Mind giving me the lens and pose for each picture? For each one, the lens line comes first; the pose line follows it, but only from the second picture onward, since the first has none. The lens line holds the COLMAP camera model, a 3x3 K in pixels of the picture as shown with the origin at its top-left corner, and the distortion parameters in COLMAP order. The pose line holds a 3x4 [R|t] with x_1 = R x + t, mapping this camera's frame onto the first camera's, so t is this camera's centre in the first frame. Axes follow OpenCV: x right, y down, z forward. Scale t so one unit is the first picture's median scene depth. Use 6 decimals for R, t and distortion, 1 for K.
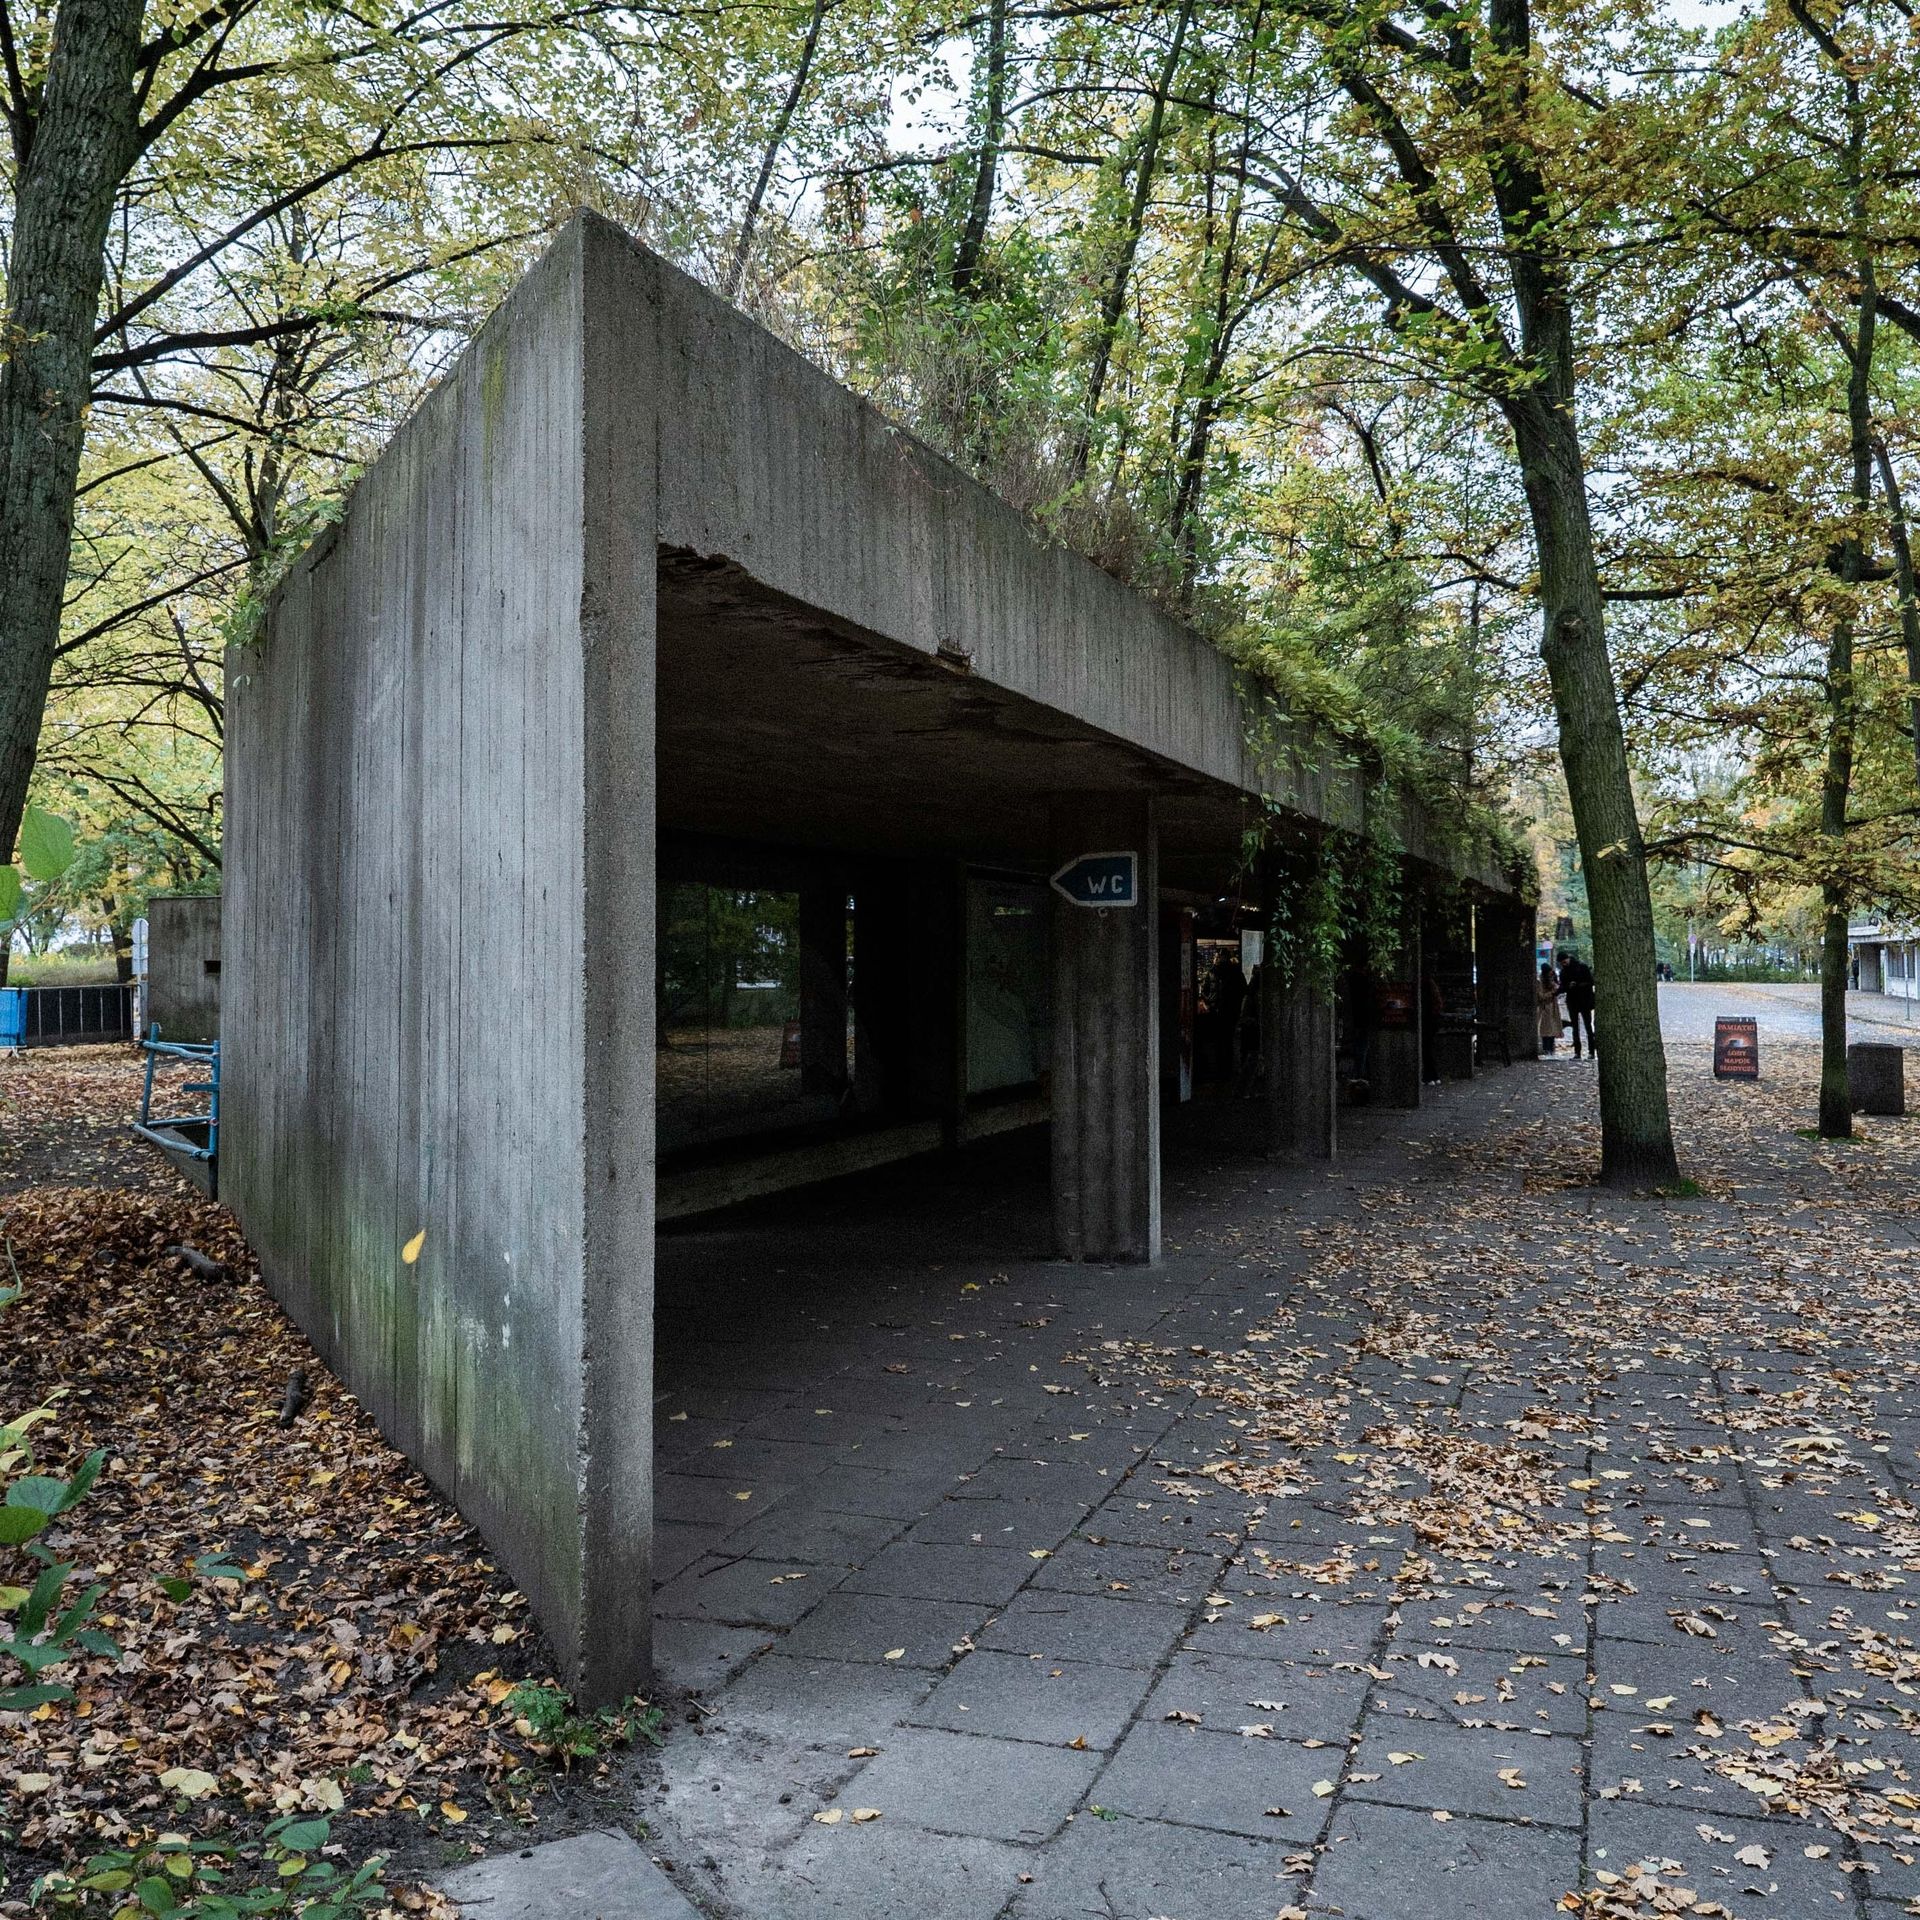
lens RADIAL K [[1588.1, 0, 871.4], [0, 1588.1, 934.7], [0, 0, 1]] dist [-0.018742, 0.010133]
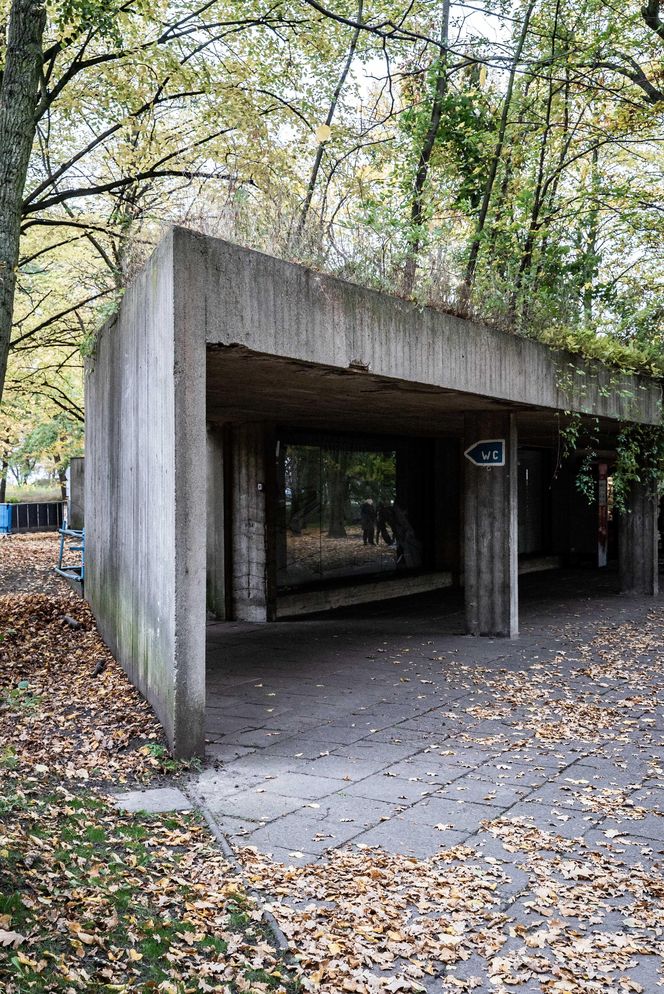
lens RADIAL K [[895.0, 0, 332.0], [0, 895.0, 497.0], [0, 0, 1]] dist [0.048896, -0.007879]
pose [[0.988527, 0.000975, -0.151043, 0.205141], [0.002922, 0.999669, 0.025578, -0.012997], [0.151018, -0.025726, 0.988196, -0.328473]]
